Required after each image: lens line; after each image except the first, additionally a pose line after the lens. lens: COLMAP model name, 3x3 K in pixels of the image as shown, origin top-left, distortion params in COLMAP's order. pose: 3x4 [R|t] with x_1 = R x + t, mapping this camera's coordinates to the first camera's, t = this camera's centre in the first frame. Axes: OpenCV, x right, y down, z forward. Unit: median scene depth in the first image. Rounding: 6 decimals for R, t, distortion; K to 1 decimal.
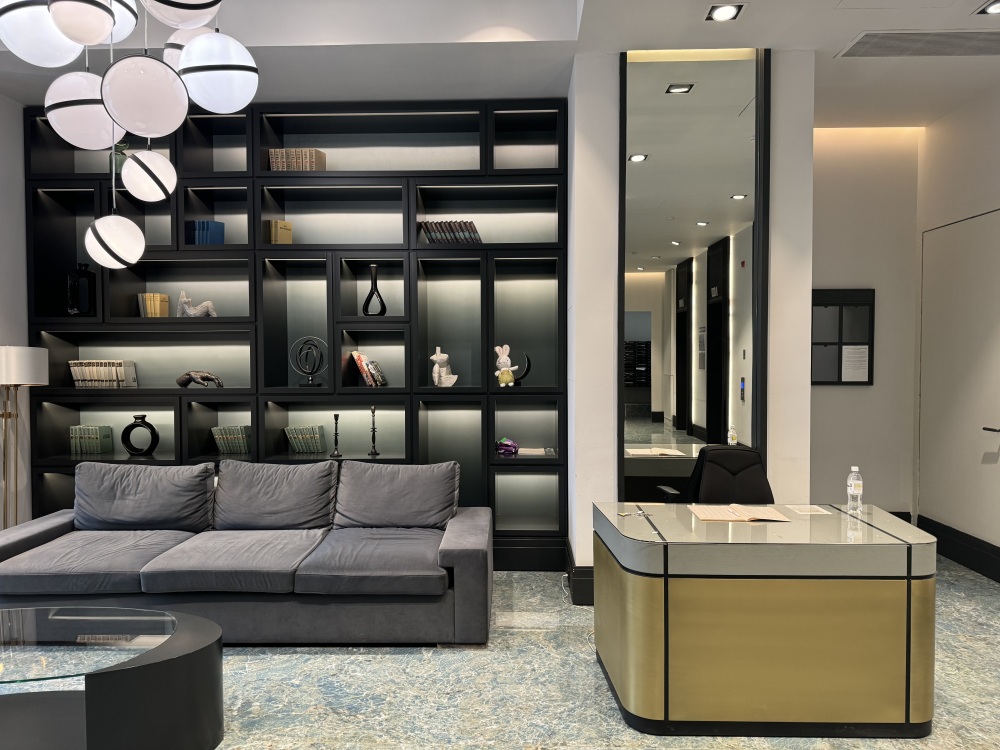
lens RADIAL K [[681.3, 0, 500.0], [0, 681.3, 375.0], [0, 0, 1]] dist [0.081029, -0.145751]
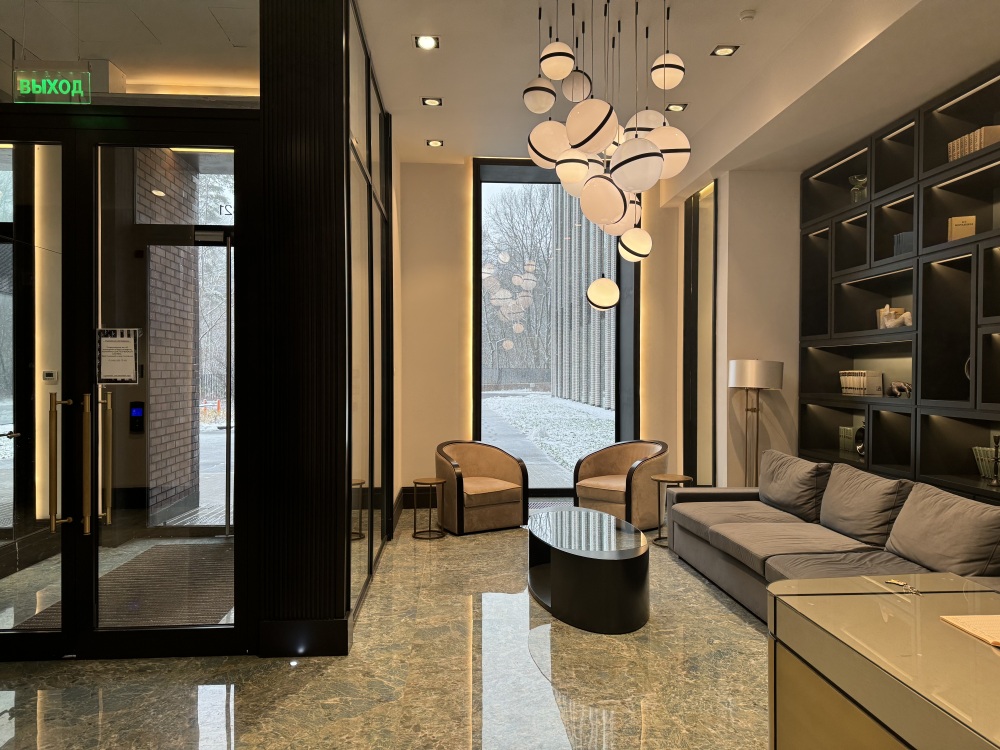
lens RADIAL K [[681.3, 0, 500.0], [0, 681.3, 375.0], [0, 0, 1]] dist [0.081029, -0.145751]
pose [[0.105667, 0.006619, -0.994380, 0.630469], [-0.028341, 0.999592, 0.003642, -0.002127], [0.993998, 0.027797, 0.105811, 0.378059]]
